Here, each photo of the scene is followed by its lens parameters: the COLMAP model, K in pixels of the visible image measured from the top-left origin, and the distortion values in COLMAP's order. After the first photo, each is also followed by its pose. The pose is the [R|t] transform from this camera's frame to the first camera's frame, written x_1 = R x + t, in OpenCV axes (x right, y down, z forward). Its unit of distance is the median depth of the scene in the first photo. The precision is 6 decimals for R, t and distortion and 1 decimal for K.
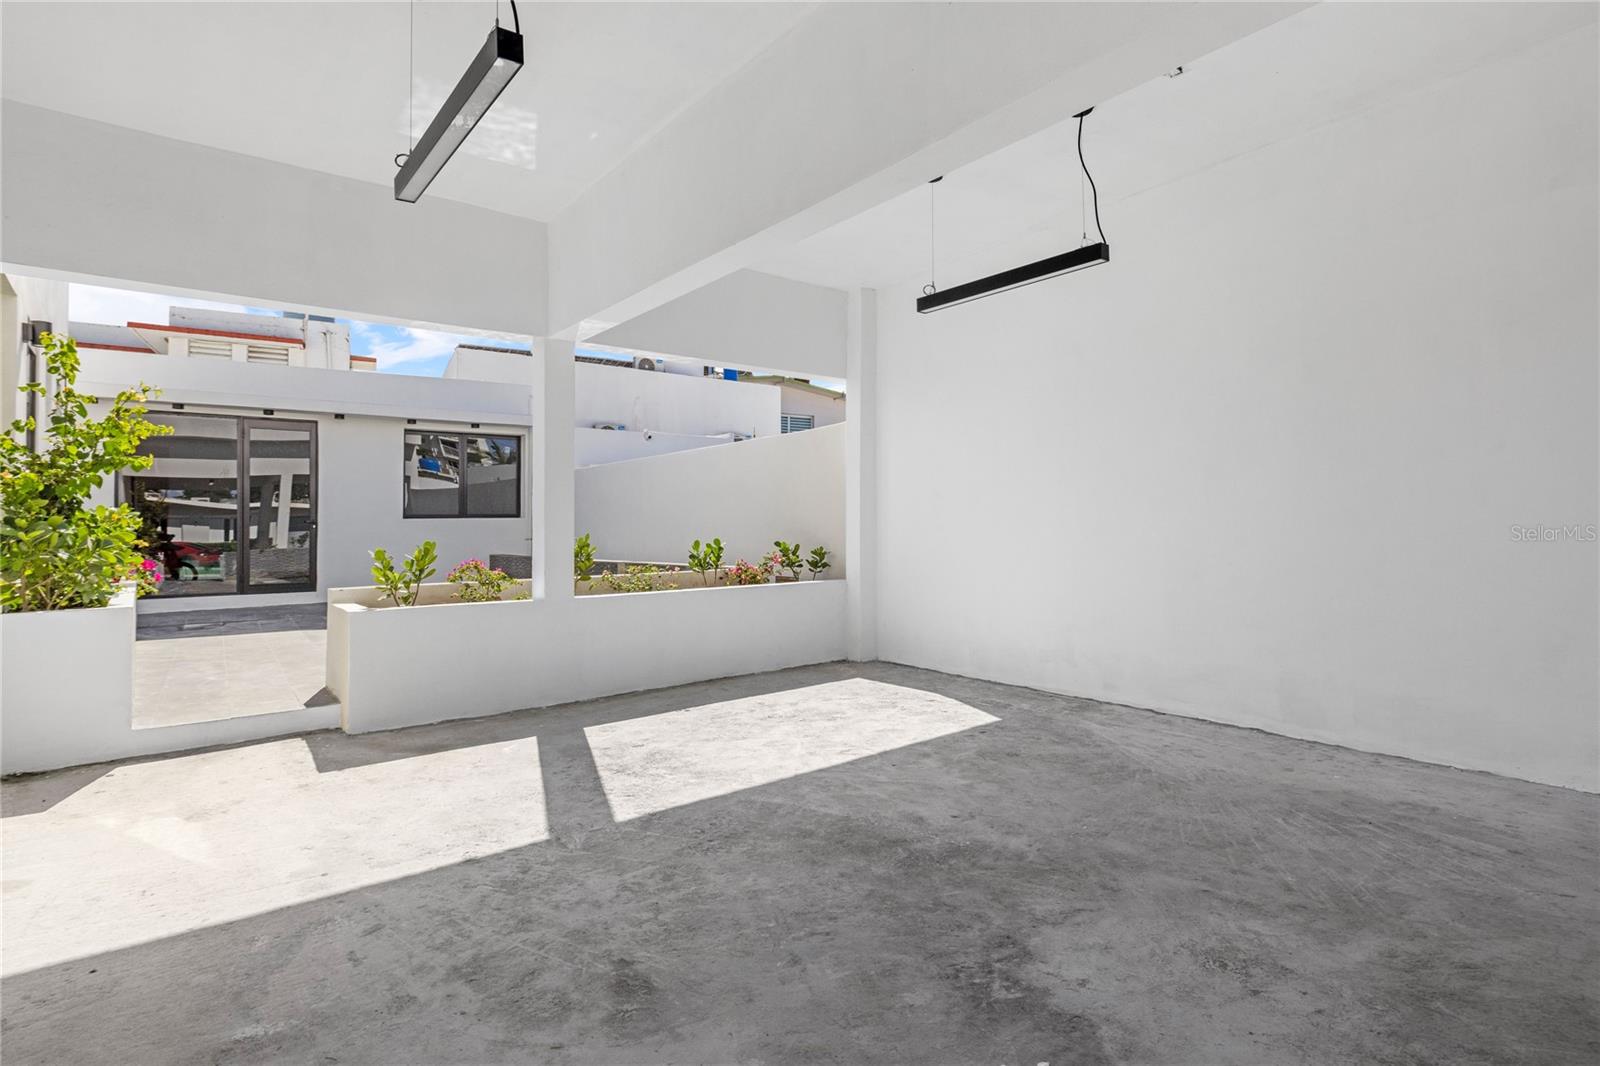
lens RADIAL K [[831.0, 0, 785.4], [0, 831.0, 526.1], [0, 0, 1]] dist [0.000490, -0.000221]
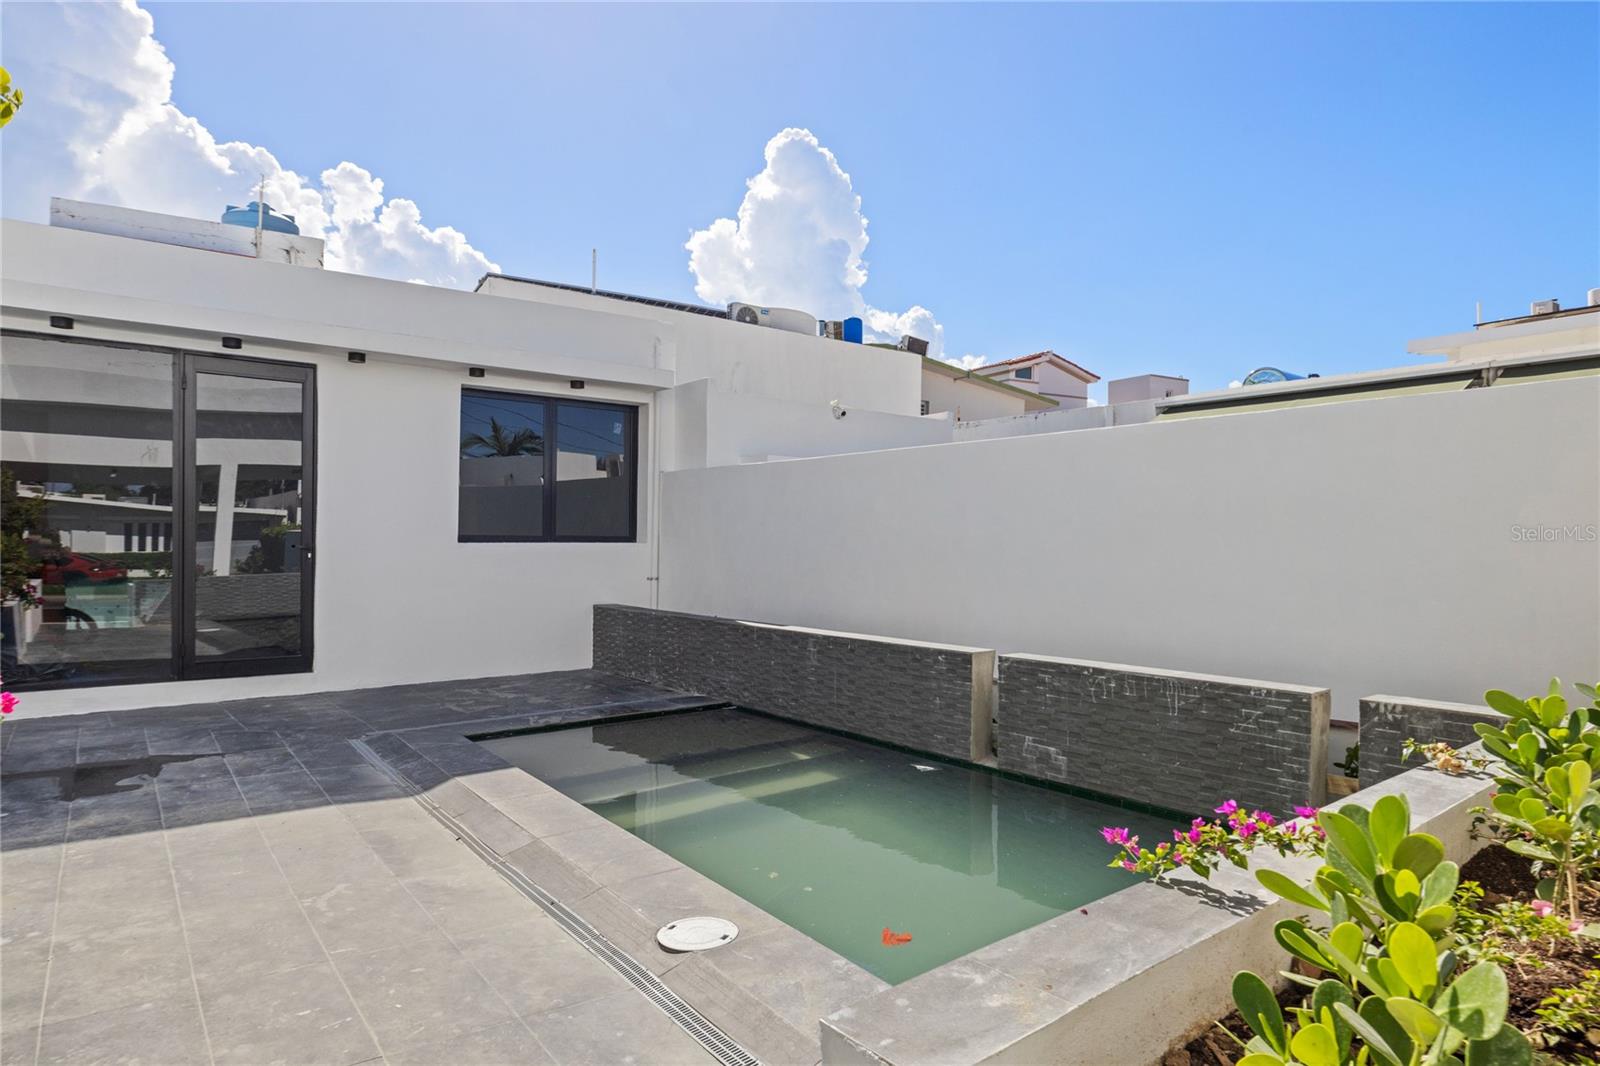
lens RADIAL K [[936.3, 0, 772.5], [0, 936.3, 559.6], [0, 0, 1]] dist [-0.003900, -0.002000]
pose [[0.999619, 0.020358, 0.018639, -0.289376], [-0.020807, 0.999490, 0.024204, -0.019294], [-0.018137, -0.024583, 0.999533, 0.397573]]
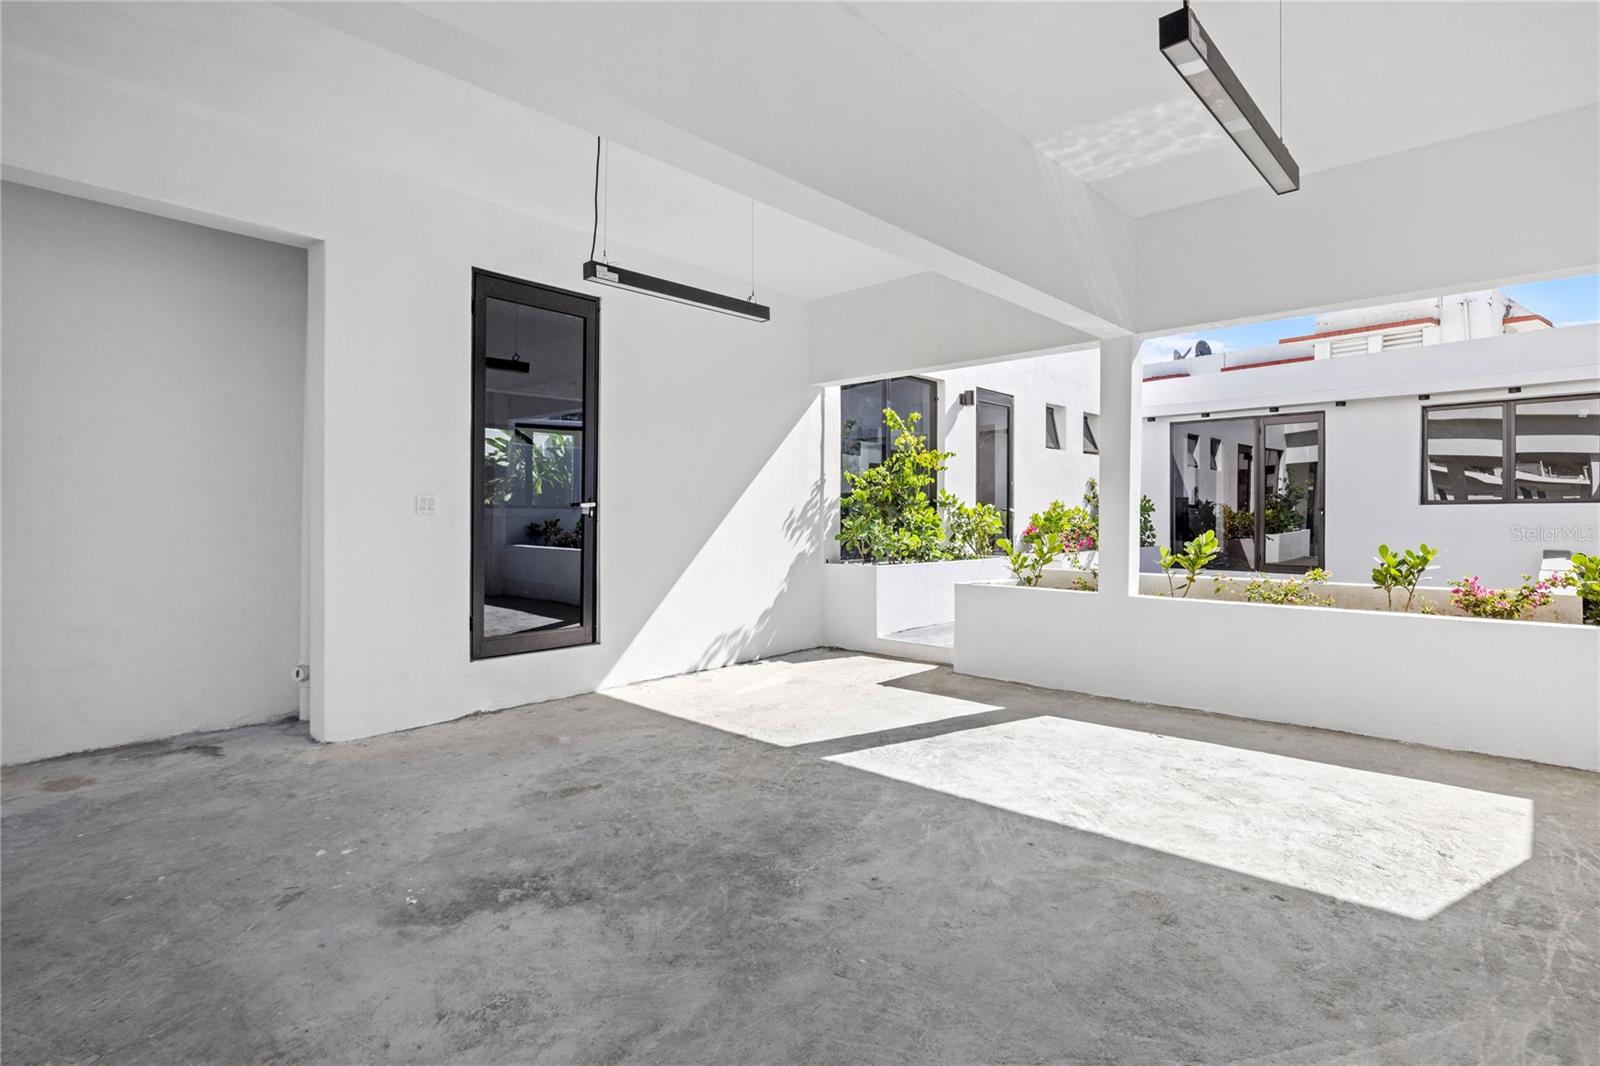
lens RADIAL K [[741.6, 0, 811.9], [0, 741.6, 544.9], [0, 0, 1]] dist [-0.010941, 0.002447]
pose [[0.167768, 0.051852, -0.984462, 0.266926], [0.002739, 0.998587, 0.053063, -0.011170], [0.985823, -0.011598, 0.167389, 0.231709]]
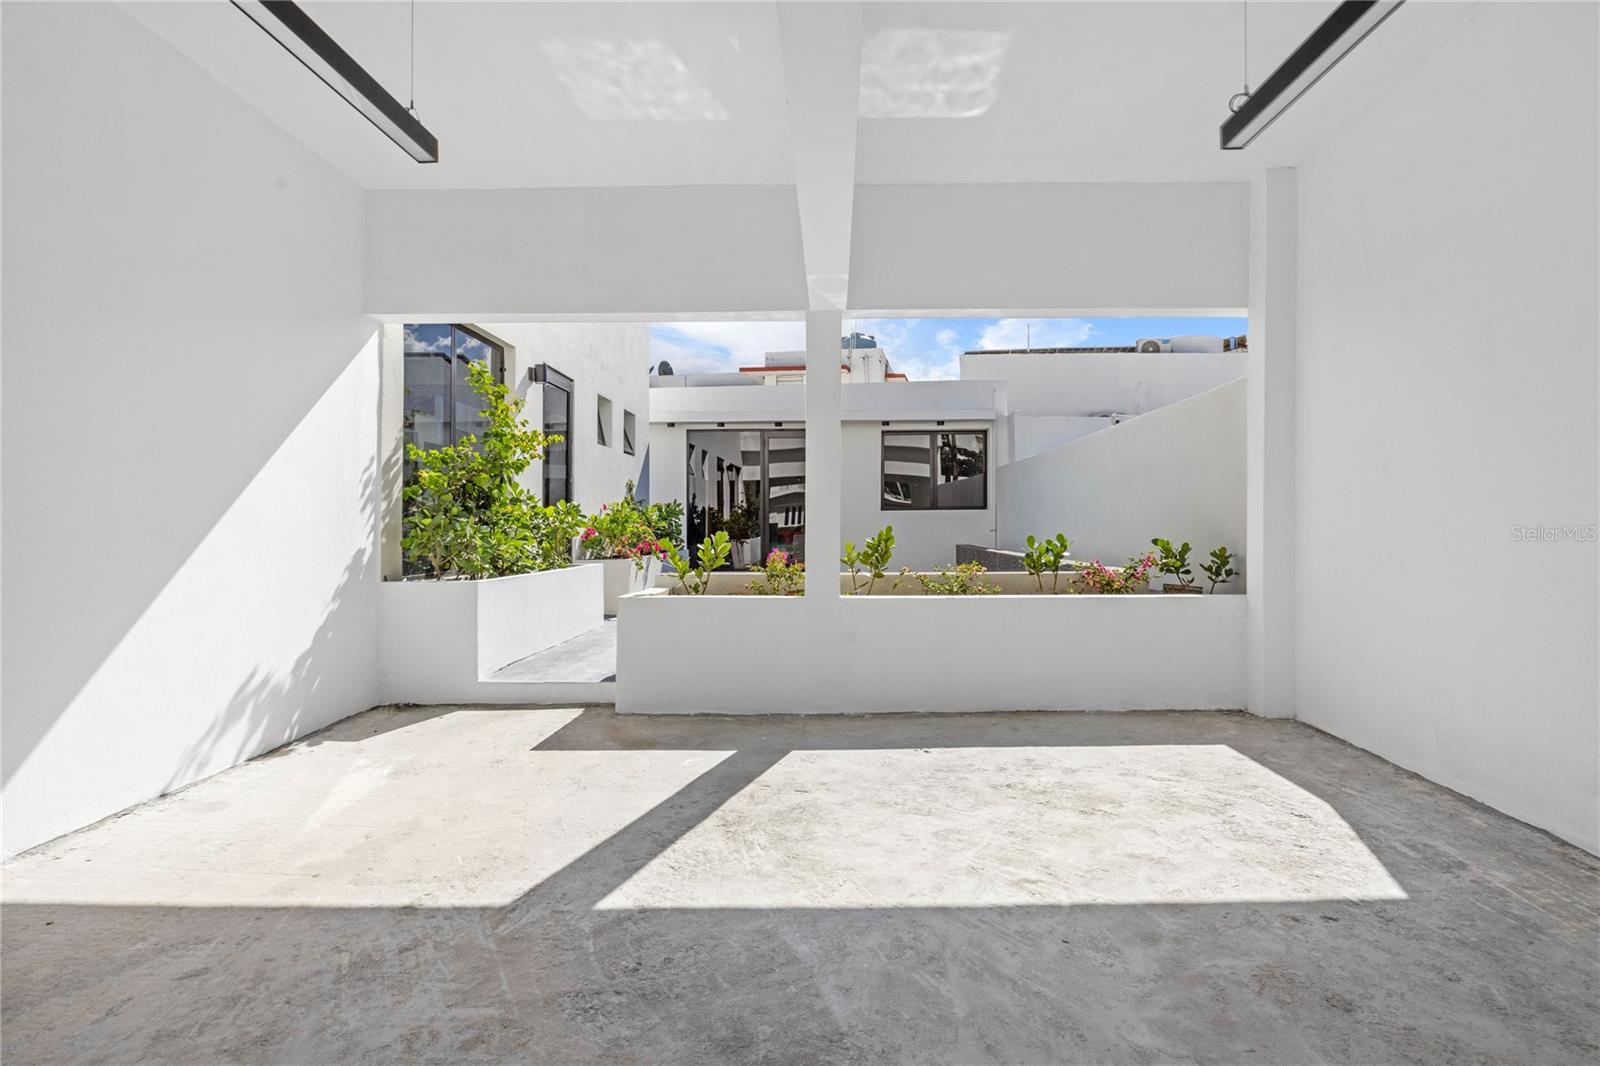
lens RADIAL K [[741.6, 0, 802.0], [0, 741.6, 524.2], [0, 0, 1]] dist [-0.010941, 0.002447]
pose [[0.776541, 0.009138, -0.630001, 0.105400], [-0.002972, 0.999937, 0.010841, -0.000698], [0.630060, -0.006546, 0.776519, 0.171373]]
